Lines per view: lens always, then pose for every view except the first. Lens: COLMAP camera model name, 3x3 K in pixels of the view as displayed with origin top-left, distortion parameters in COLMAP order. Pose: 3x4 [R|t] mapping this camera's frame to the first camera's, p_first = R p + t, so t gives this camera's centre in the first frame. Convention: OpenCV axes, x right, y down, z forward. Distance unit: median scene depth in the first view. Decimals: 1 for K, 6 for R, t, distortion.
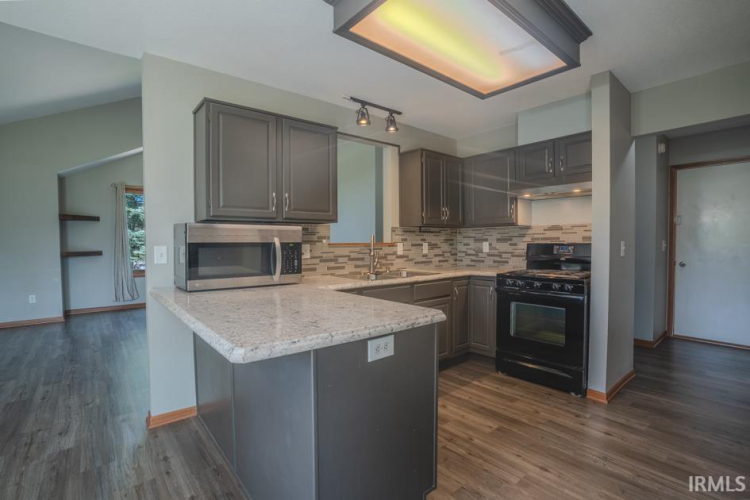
lens RADIAL K [[349.5, 0, 375.0], [0, 349.5, 250.0], [0, 0, 1]] dist [-0.045864, 0.000518]
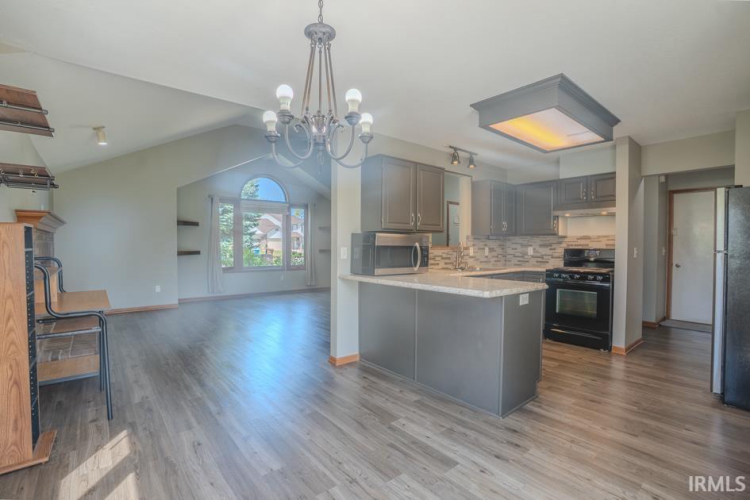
lens RADIAL K [[349.5, 0, 375.0], [0, 349.5, 250.0], [0, 0, 1]] dist [-0.045864, 0.000518]
pose [[0.999936, 0.010947, -0.003021, -0.338470], [-0.010977, 0.999886, -0.010358, 0.010587], [0.002907, 0.010390, 0.999942, -0.407094]]
